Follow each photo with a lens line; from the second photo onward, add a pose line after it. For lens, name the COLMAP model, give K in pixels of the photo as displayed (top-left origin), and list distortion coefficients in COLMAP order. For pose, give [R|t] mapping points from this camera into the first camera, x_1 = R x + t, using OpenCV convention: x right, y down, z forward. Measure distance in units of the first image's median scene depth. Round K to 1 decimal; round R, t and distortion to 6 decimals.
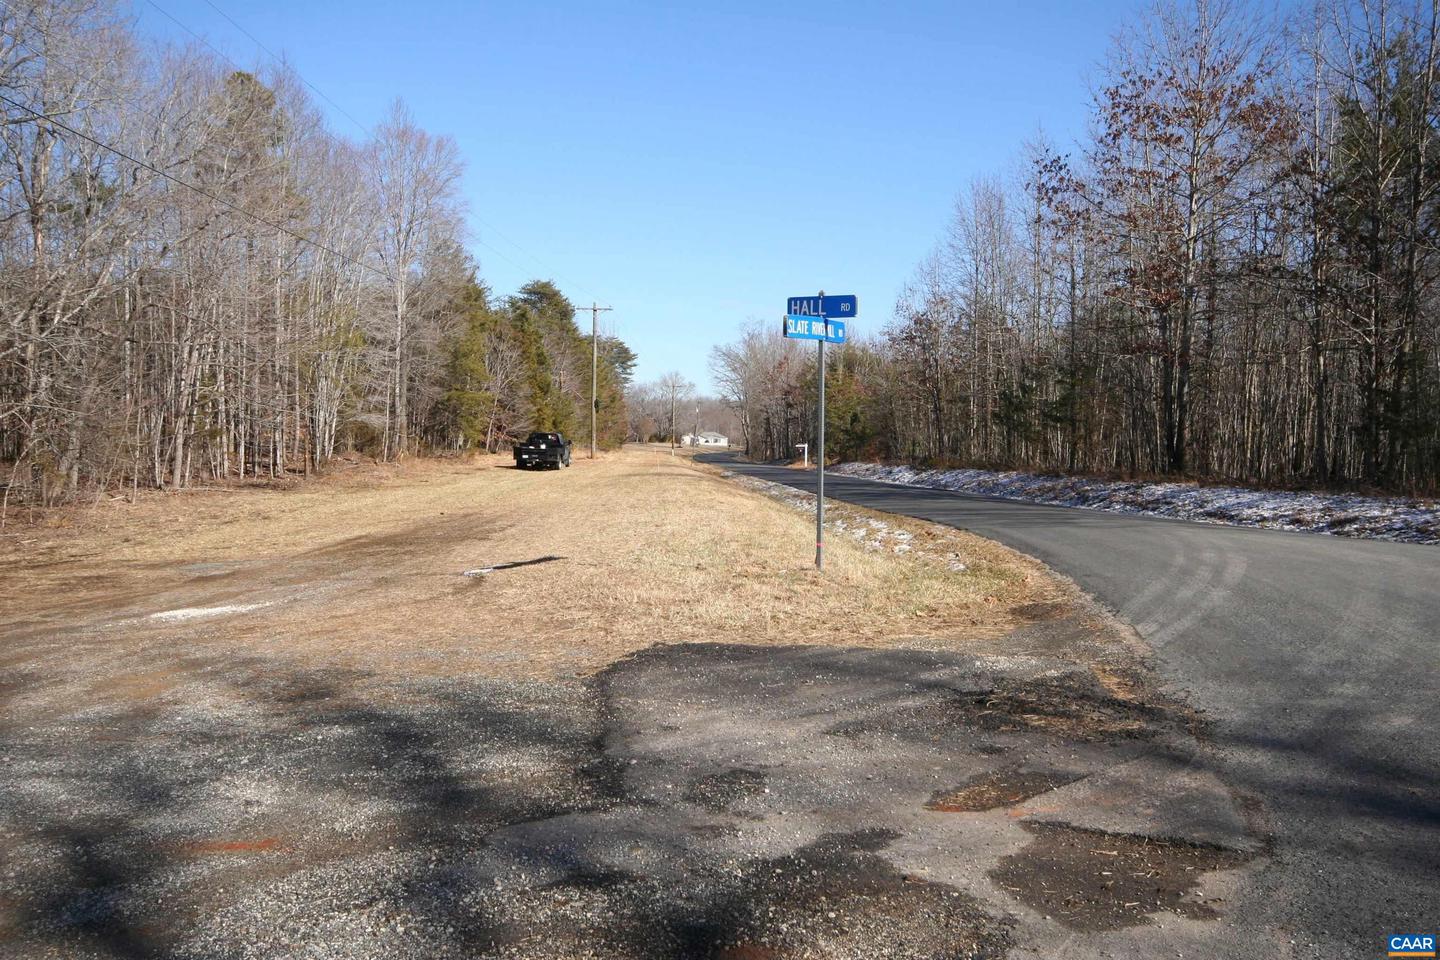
lens RADIAL K [[1252.0, 0, 715.9], [0, 1252.0, 472.6], [0, 0, 1]] dist [0.018620, 0.007623]
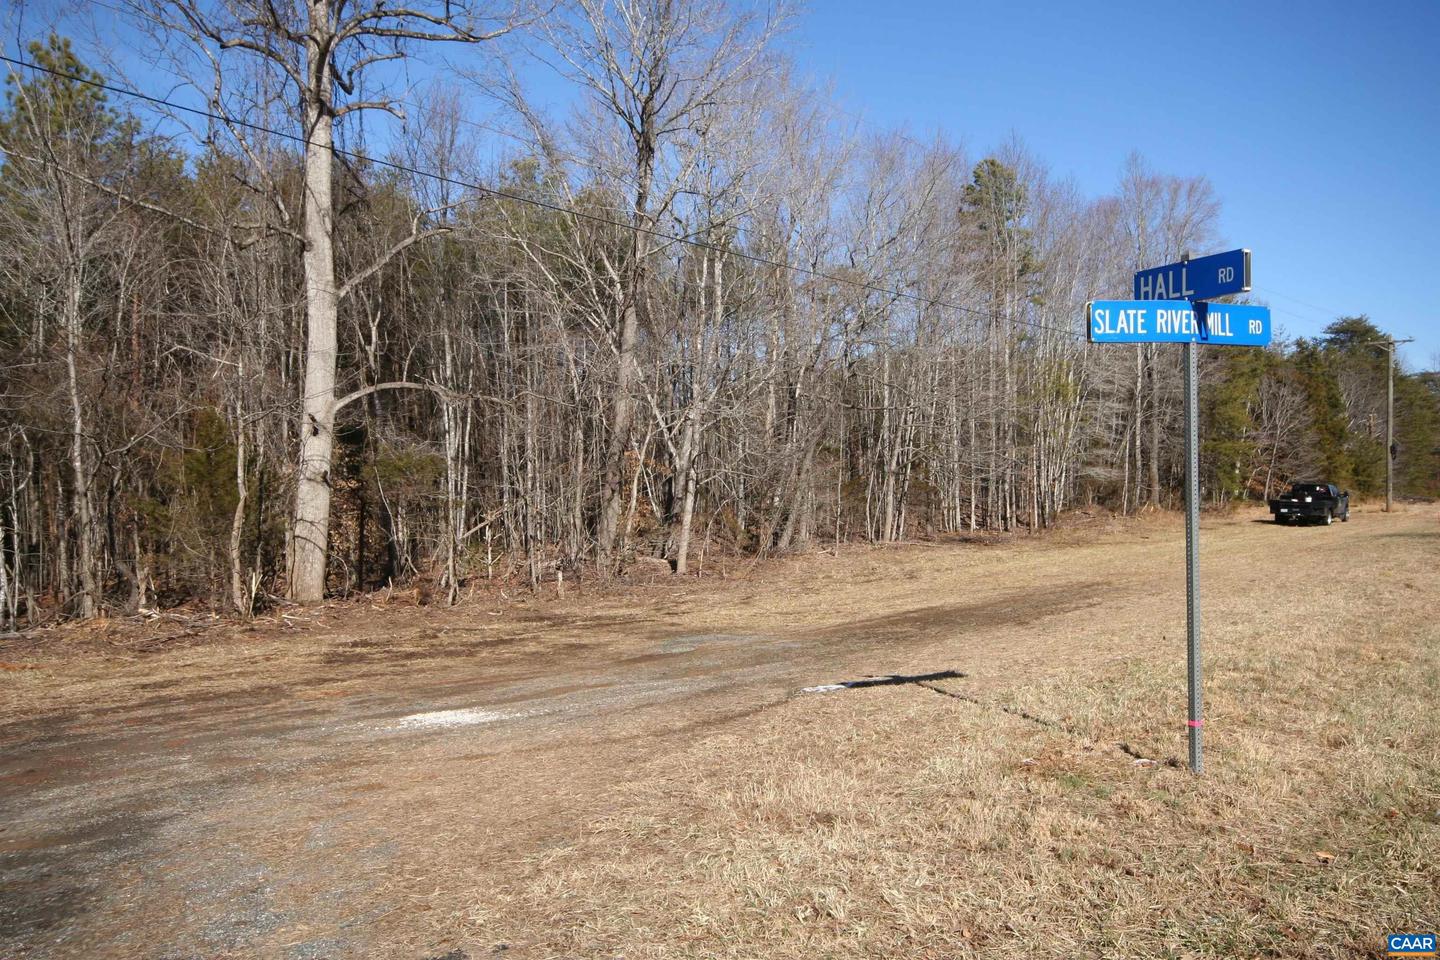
lens RADIAL K [[1139.2, 0, 722.4], [0, 1139.2, 481.1], [0, 0, 1]] dist [0.019127, 0.025662]
pose [[0.783486, -0.012976, -0.621274, 0.042226], [-0.007555, 0.999509, -0.030403, -0.005414], [0.621364, 0.028514, 0.783003, 0.089576]]
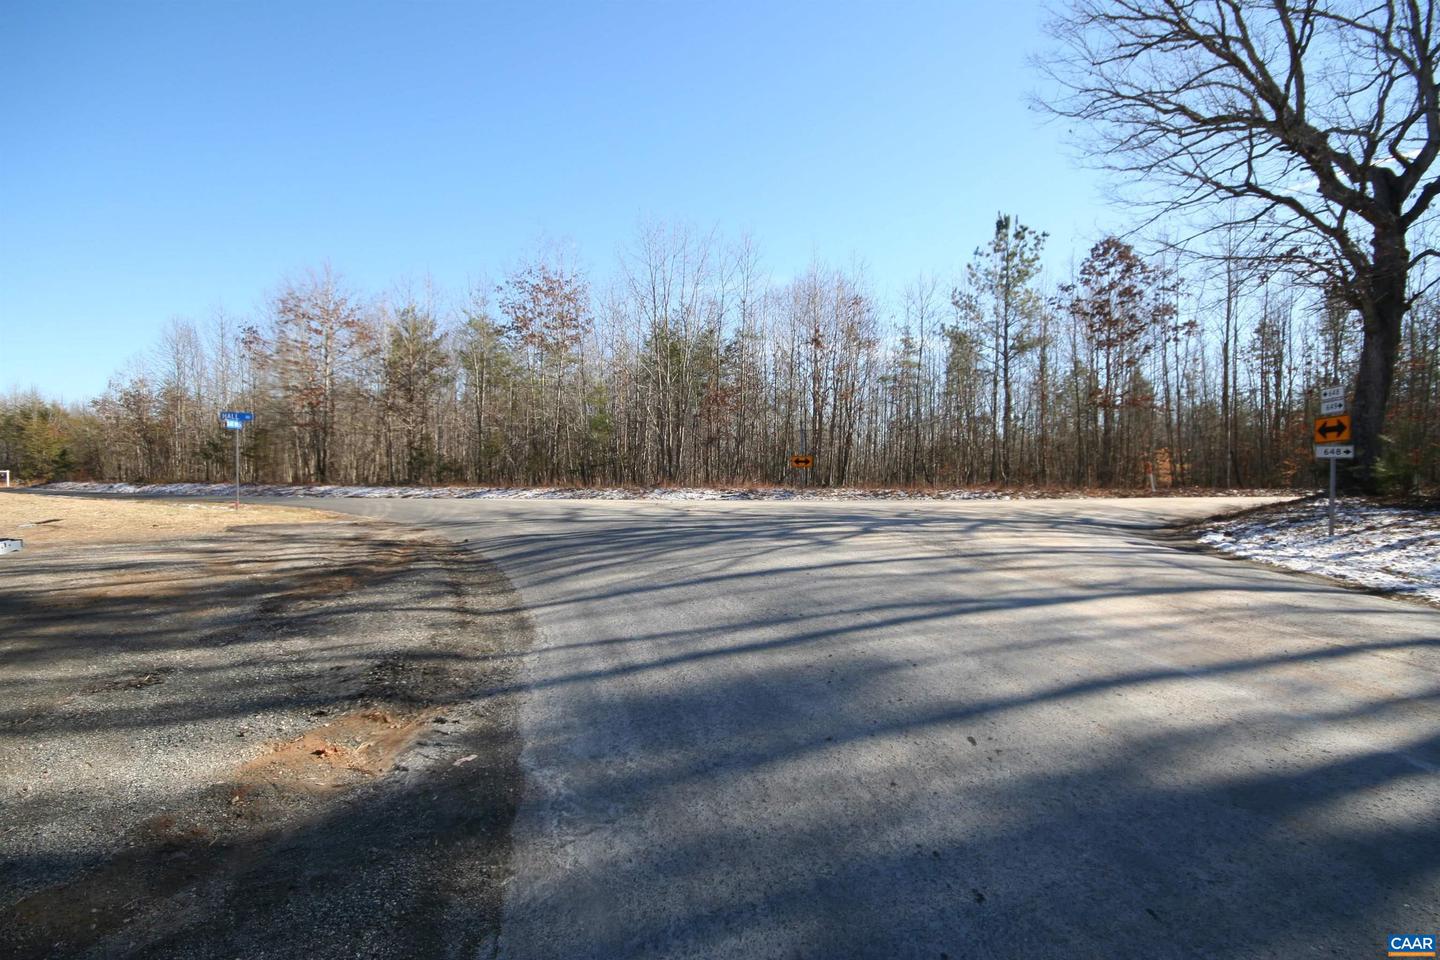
lens RADIAL K [[682.0, 0, 721.7], [0, 682.0, 476.7], [0, 0, 1]] dist [0.006608, -0.010336]
pose [[0.592533, -0.015649, 0.805395, -0.091416], [0.024116, 0.999708, 0.001682, 0.003124], [-0.805185, 0.018426, 0.592737, -0.136826]]
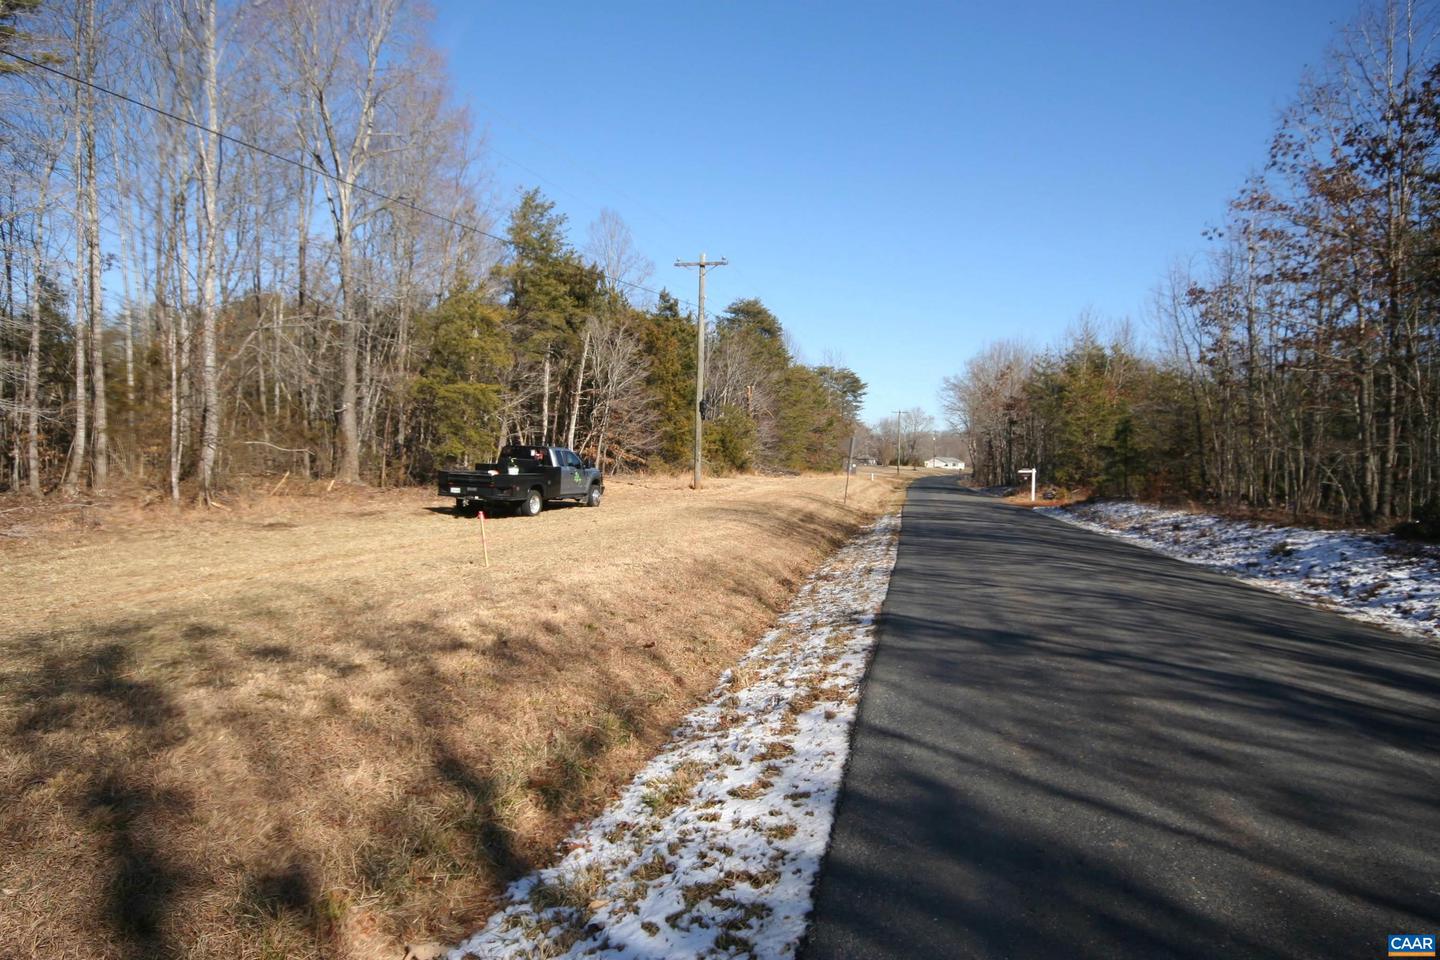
lens RADIAL K [[858.7, 0, 713.8], [0, 858.7, 487.4], [0, 0, 1]] dist [0.007946, 0.000887]
pose [[0.960773, 0.016674, -0.276835, 0.043594], [-0.016039, 0.999861, 0.004559, -0.015980], [0.276872, 0.000060, 0.960907, 0.644859]]
